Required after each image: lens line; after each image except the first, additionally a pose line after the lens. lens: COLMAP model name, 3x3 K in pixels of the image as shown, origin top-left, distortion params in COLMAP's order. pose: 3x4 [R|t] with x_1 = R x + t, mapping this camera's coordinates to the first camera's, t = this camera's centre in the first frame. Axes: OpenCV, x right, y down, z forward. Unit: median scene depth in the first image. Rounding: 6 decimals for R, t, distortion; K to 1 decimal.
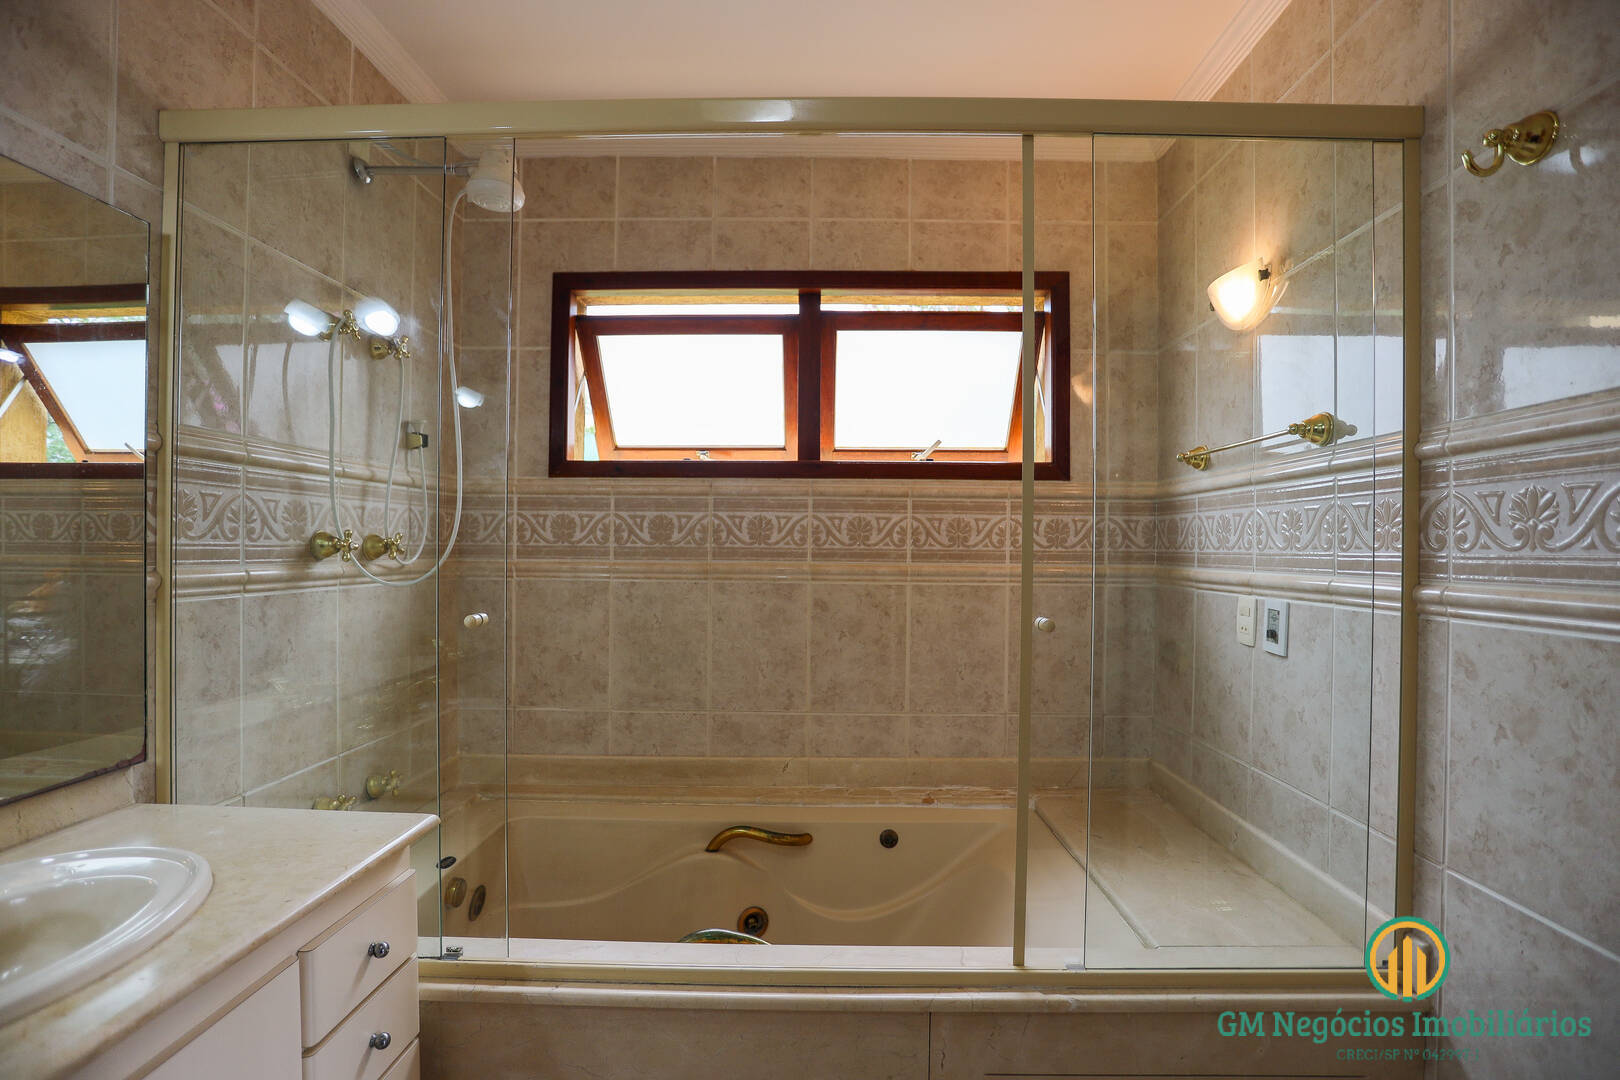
lens RADIAL K [[788.2, 0, 807.7], [0, 788.2, 550.0], [0, 0, 1]] dist [-0.072823, 0.030942]
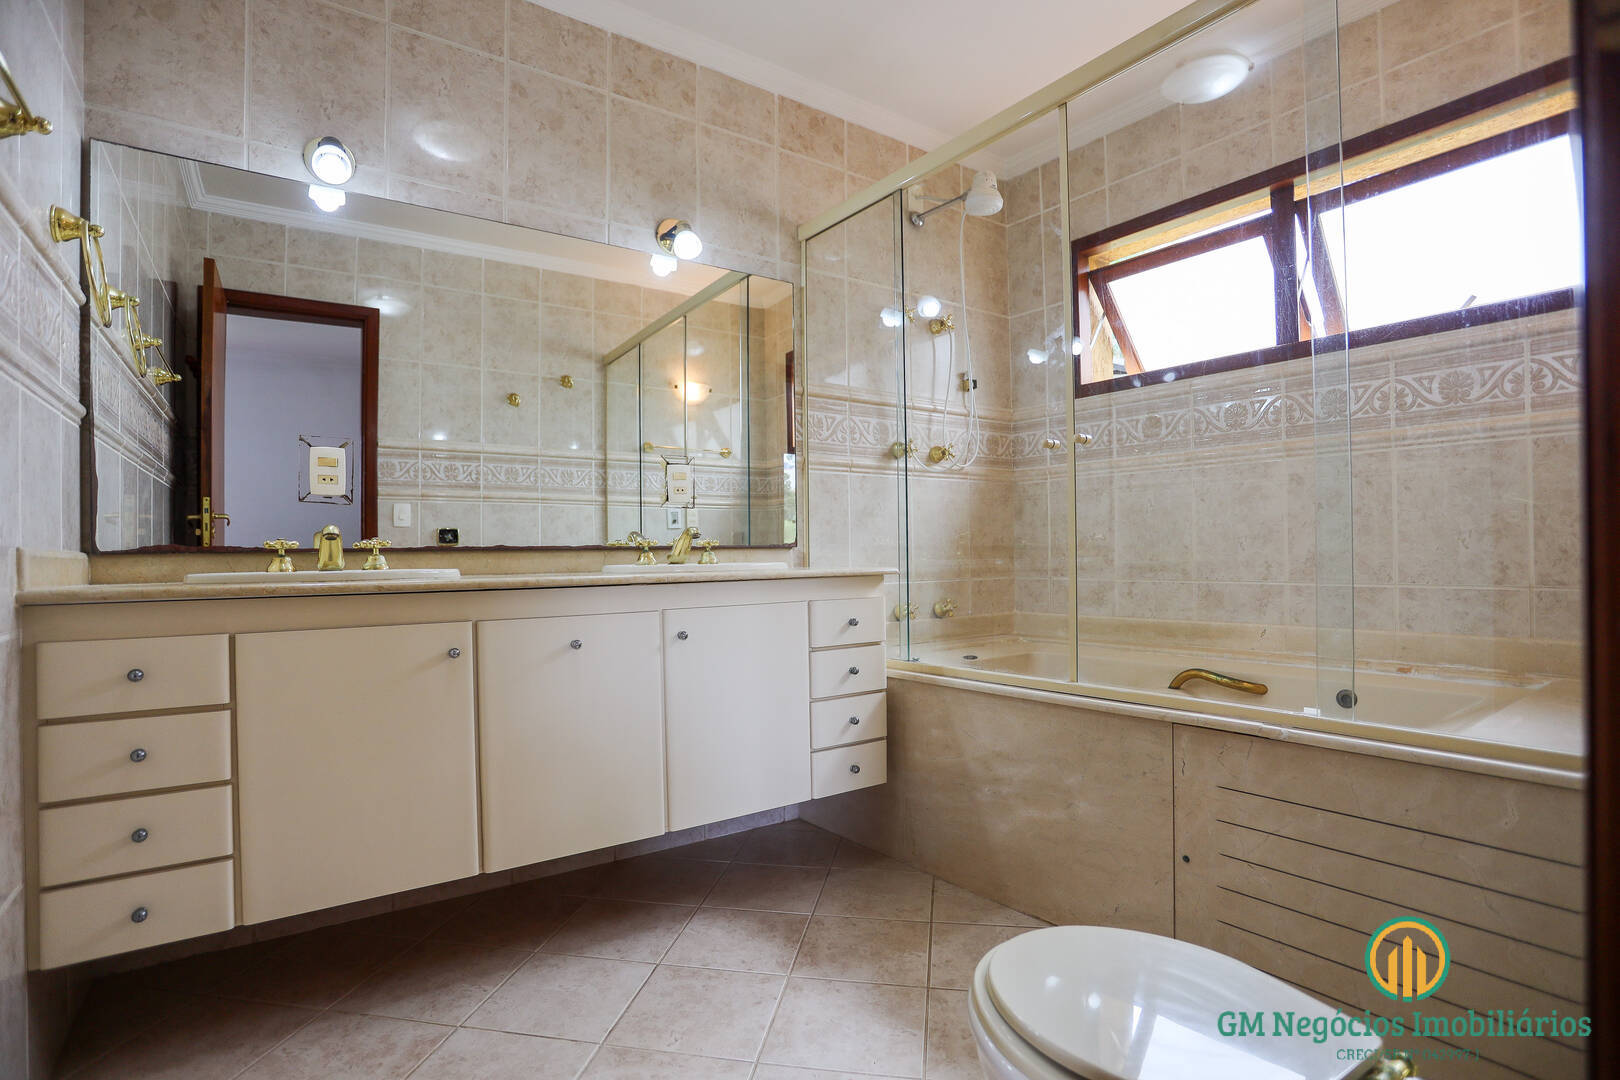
lens RADIAL K [[788.2, 0, 807.7], [0, 788.2, 550.0], [0, 0, 1]] dist [-0.072823, 0.030942]
pose [[0.608855, -0.019905, -0.793032, 0.429681], [0.015838, 0.999791, -0.012935, 0.166677], [0.793123, -0.004685, 0.609043, -0.137316]]
